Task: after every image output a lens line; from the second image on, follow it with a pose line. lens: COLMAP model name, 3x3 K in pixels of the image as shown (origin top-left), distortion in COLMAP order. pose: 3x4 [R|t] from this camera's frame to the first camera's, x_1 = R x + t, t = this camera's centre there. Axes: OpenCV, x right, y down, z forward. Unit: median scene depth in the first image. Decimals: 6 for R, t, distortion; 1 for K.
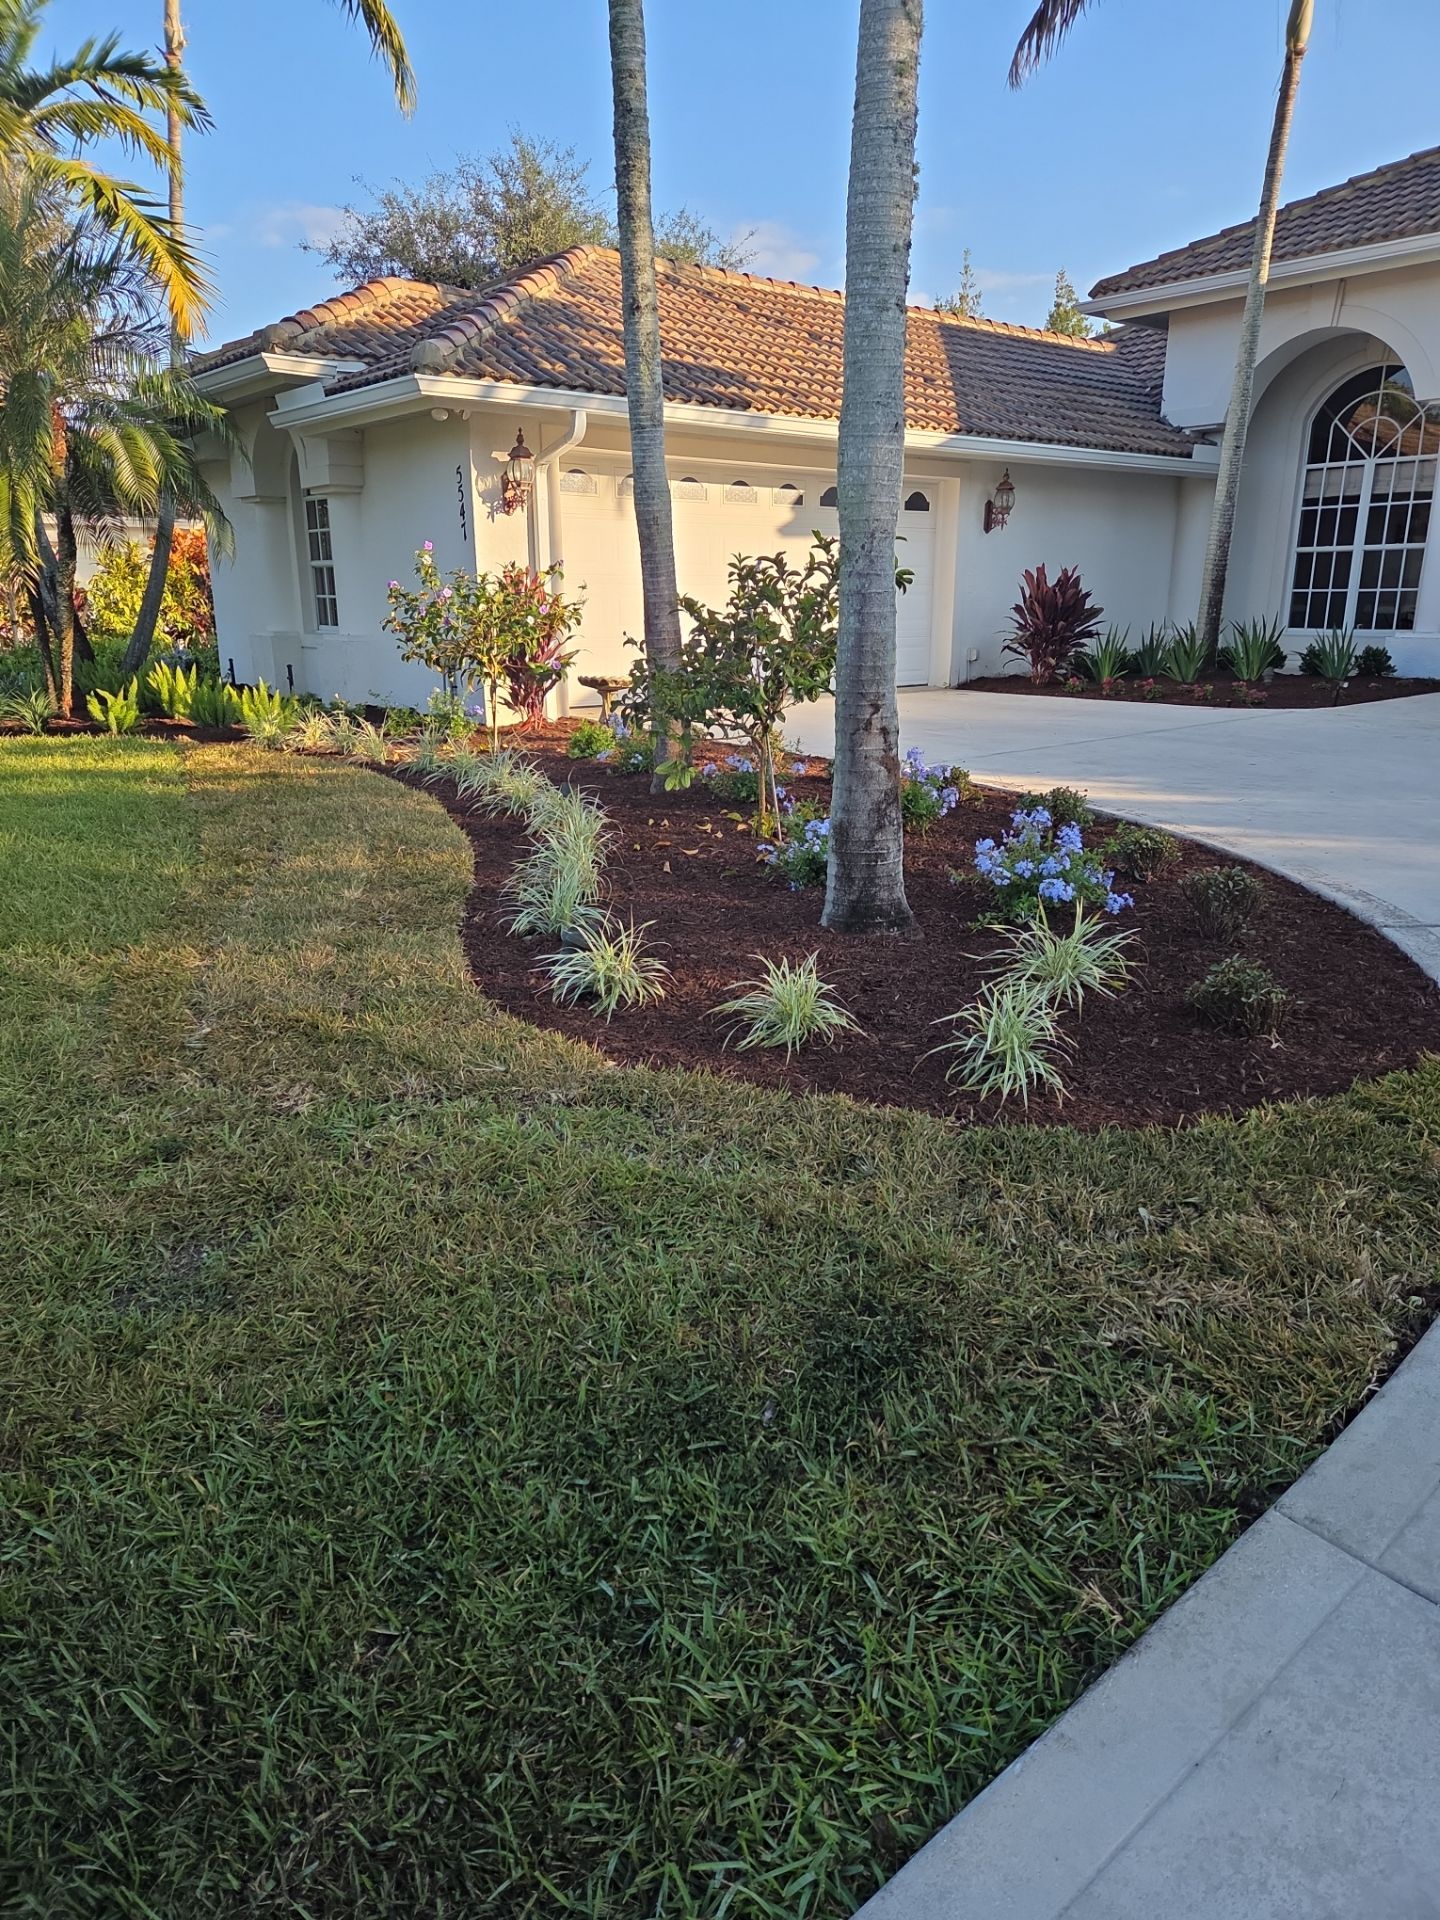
lens RADIAL K [[1292.2, 0, 731.3], [0, 1292.2, 946.5], [0, 0, 1]] dist [0.083527, -0.080586]
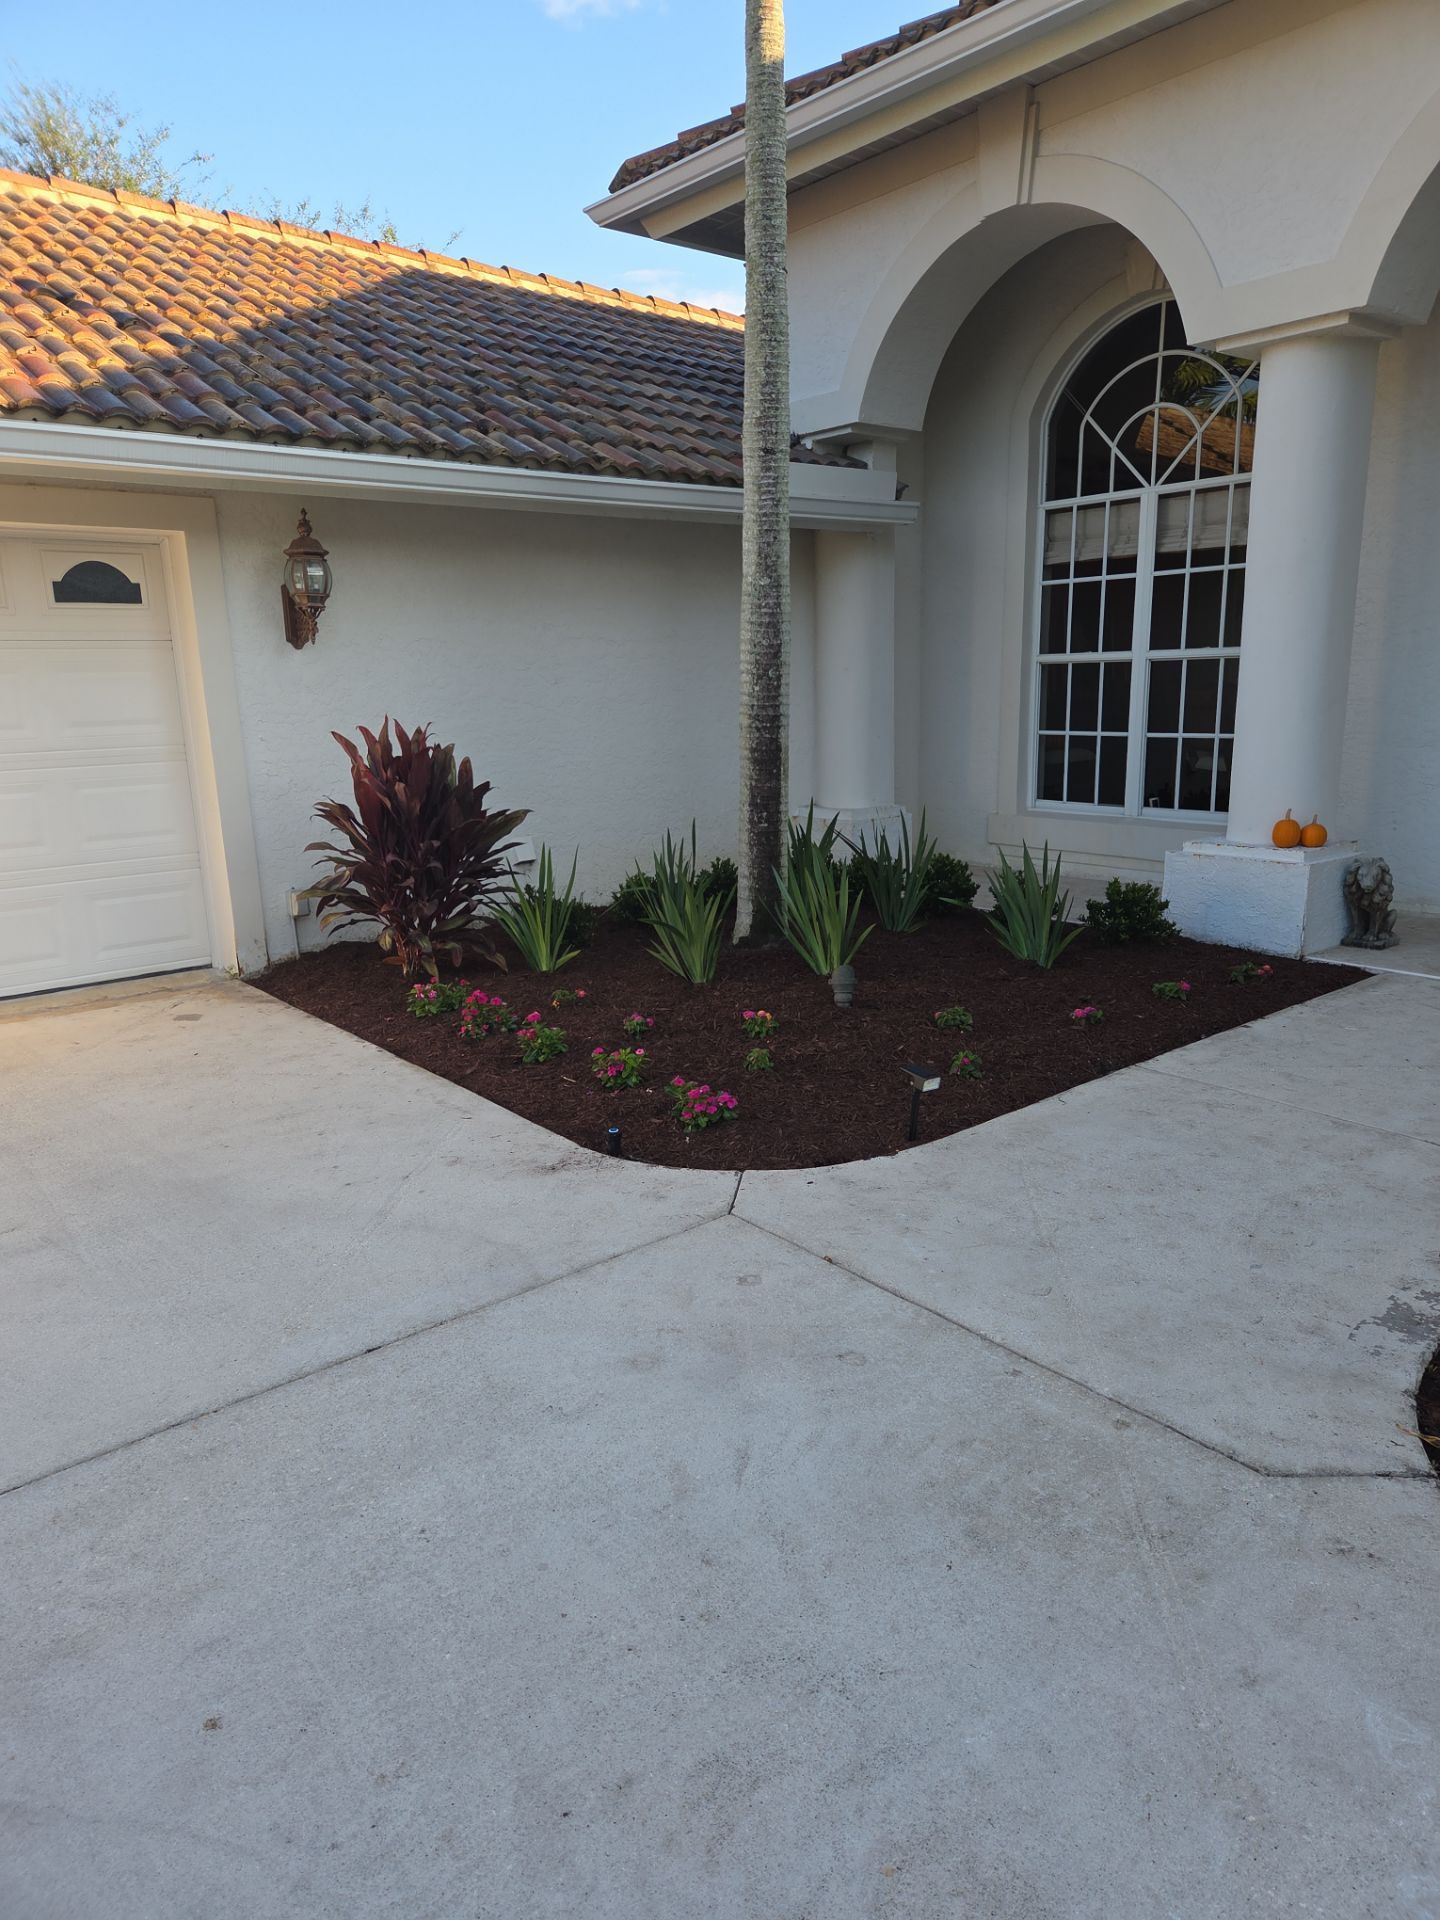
lens RADIAL K [[1292.2, 0, 731.3], [0, 1292.2, 946.5], [0, 0, 1]] dist [0.083527, -0.080586]
pose [[0.999716, -0.023748, -0.002068, 0.315523], [0.023610, 0.998400, -0.051376, -0.166739], [0.003284, 0.051312, 0.998677, 0.493616]]
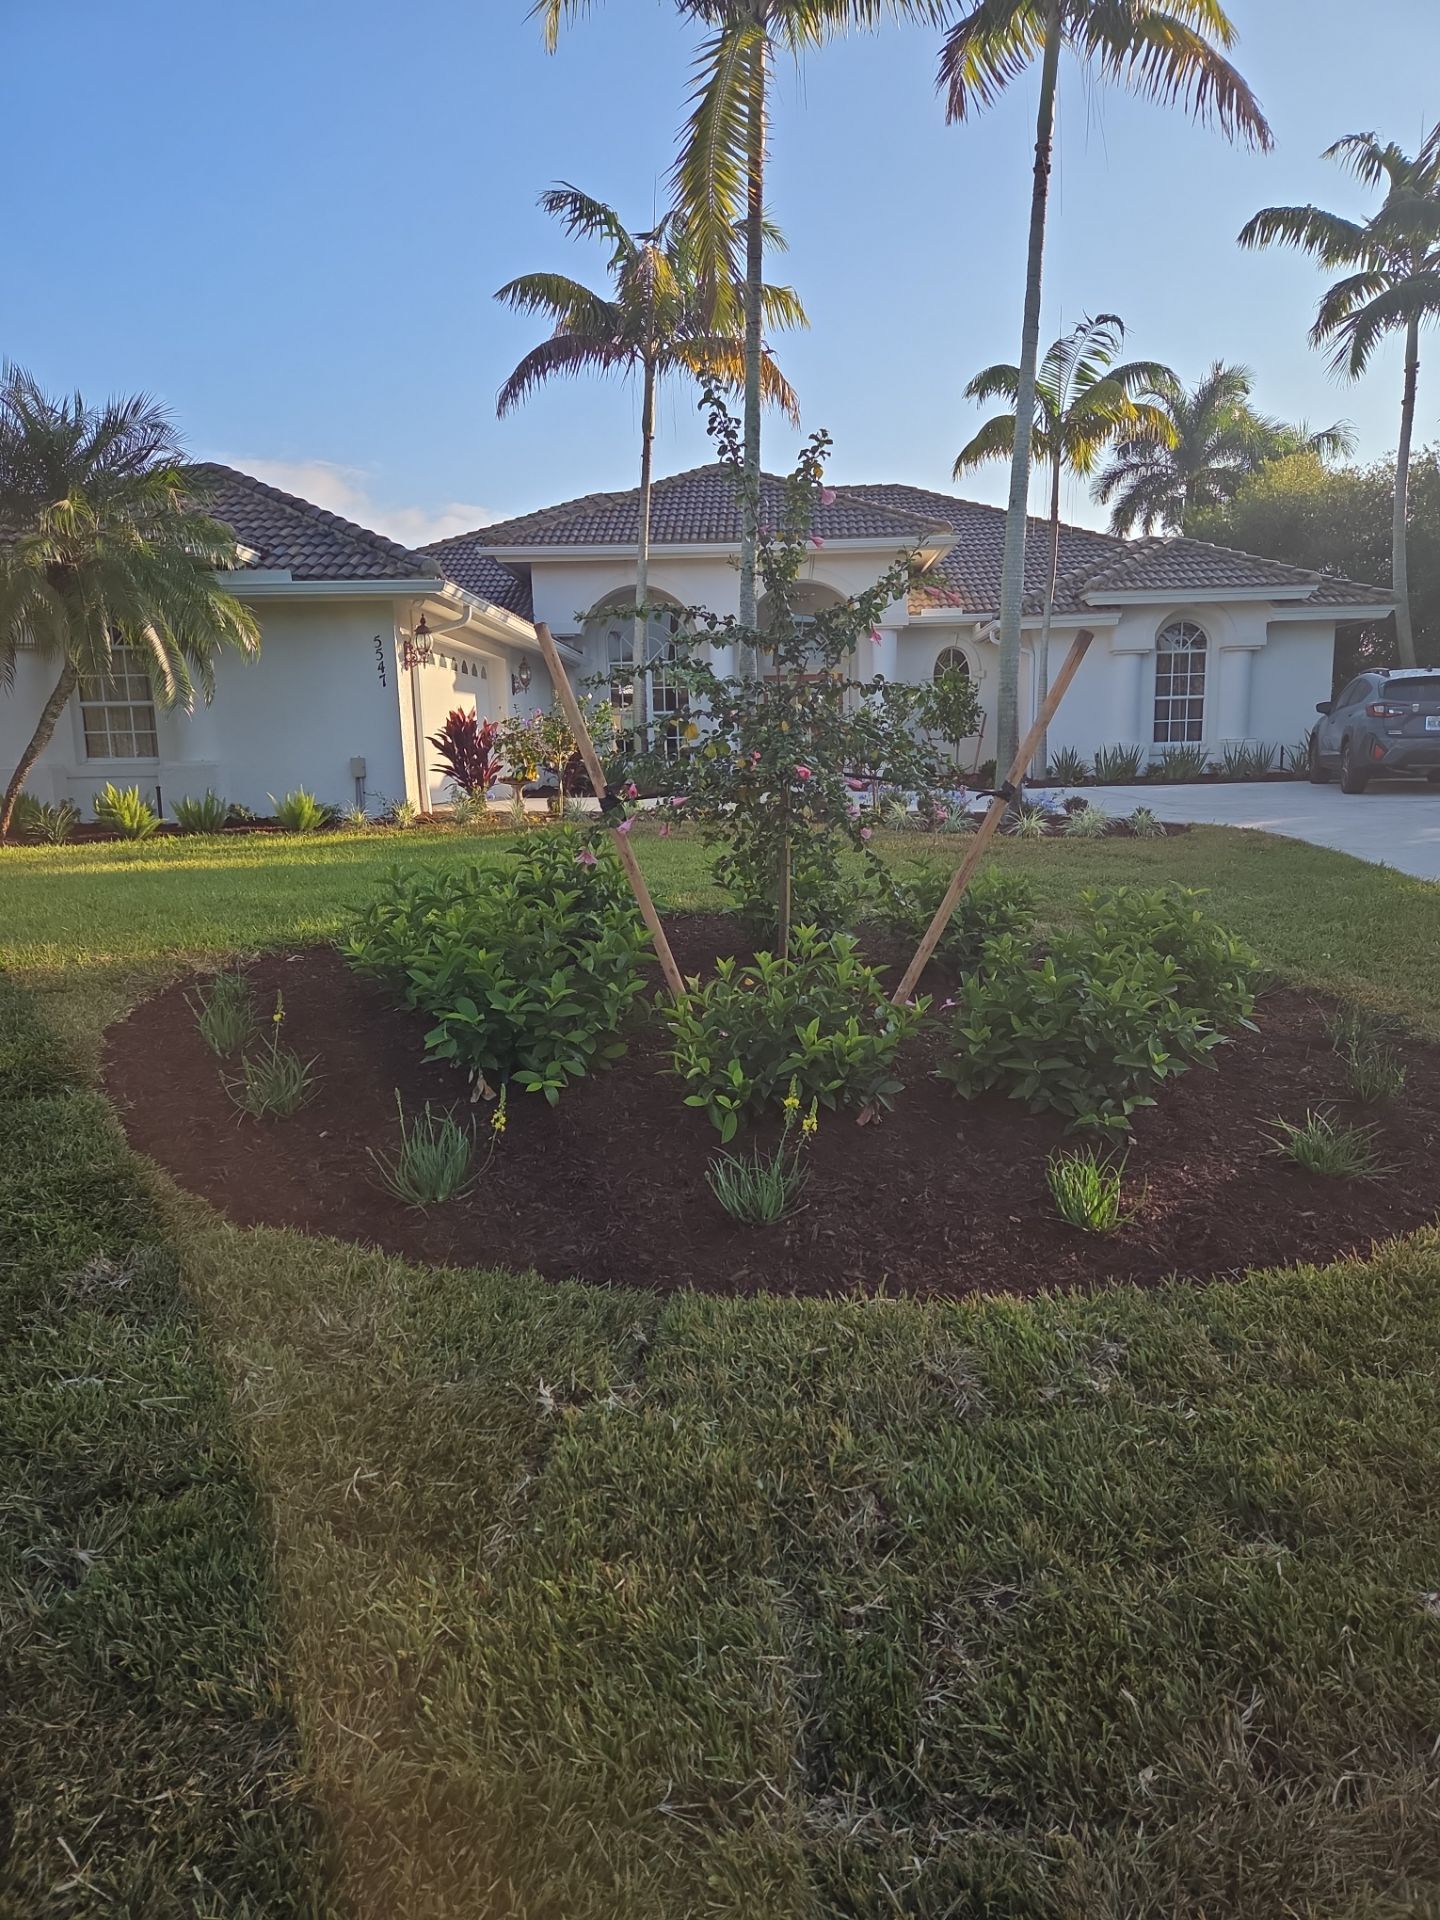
lens RADIAL K [[1277.5, 0, 714.4], [0, 1277.5, 965.5], [0, 0, 1]] dist [0.081313, -0.072760]
pose [[0.673004, -0.130680, 0.728003, -0.693782], [0.213924, 0.976592, -0.022459, 0.062128], [-0.708027, 0.170853, 0.685206, -0.110634]]
